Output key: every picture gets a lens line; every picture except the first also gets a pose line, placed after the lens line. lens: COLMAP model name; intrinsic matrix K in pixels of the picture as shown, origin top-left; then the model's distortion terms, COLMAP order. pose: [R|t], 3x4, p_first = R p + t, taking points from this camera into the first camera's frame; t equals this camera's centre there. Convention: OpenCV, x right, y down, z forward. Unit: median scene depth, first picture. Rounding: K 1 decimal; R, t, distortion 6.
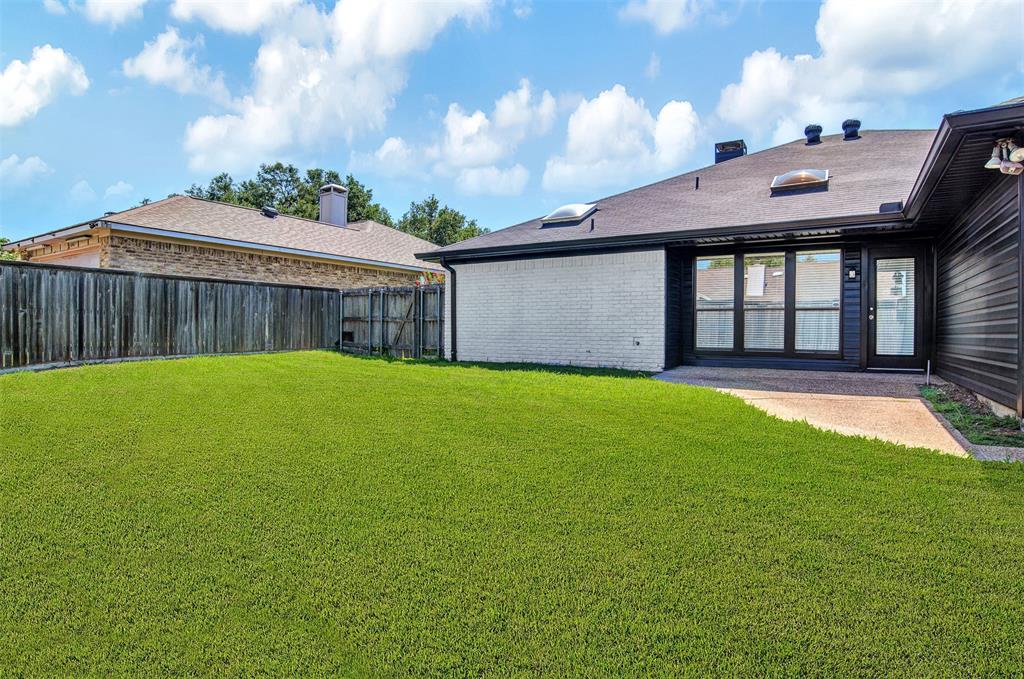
lens RADIAL K [[547.5, 0, 511.0], [0, 547.5, 331.3], [0, 0, 1]] dist [-0.044698, 0.018369]
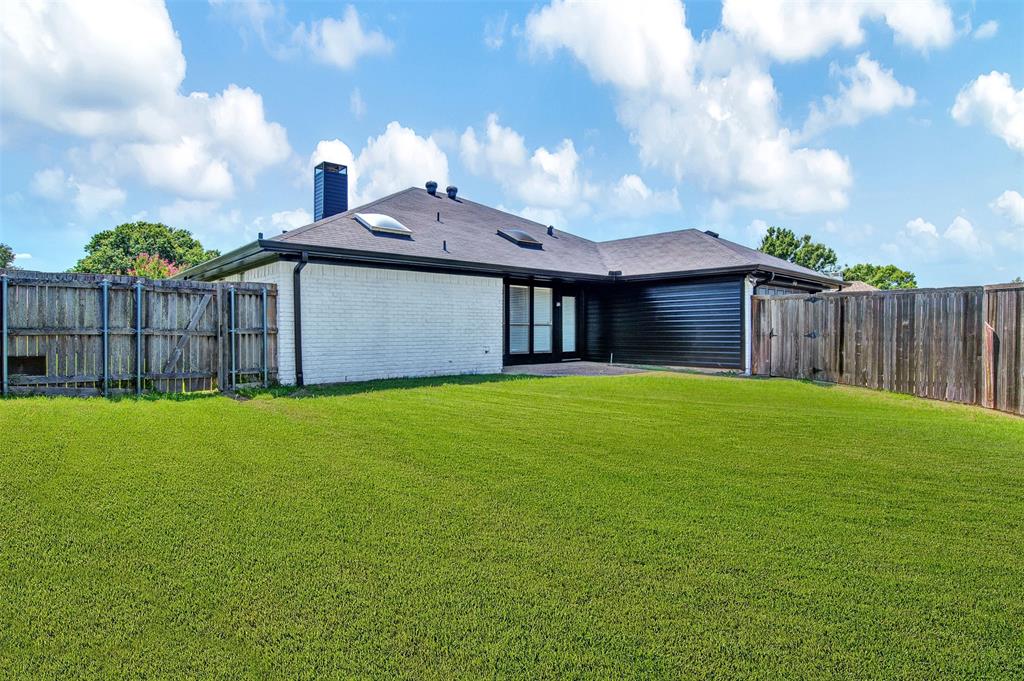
lens RADIAL K [[547.5, 0, 511.2], [0, 547.5, 340.9], [0, 0, 1]] dist [-0.044698, 0.018369]
pose [[0.290946, -0.021703, 0.956493, -0.742069], [0.009474, 0.999759, 0.019803, -0.021741], [-0.956693, 0.003300, 0.291081, 0.483968]]
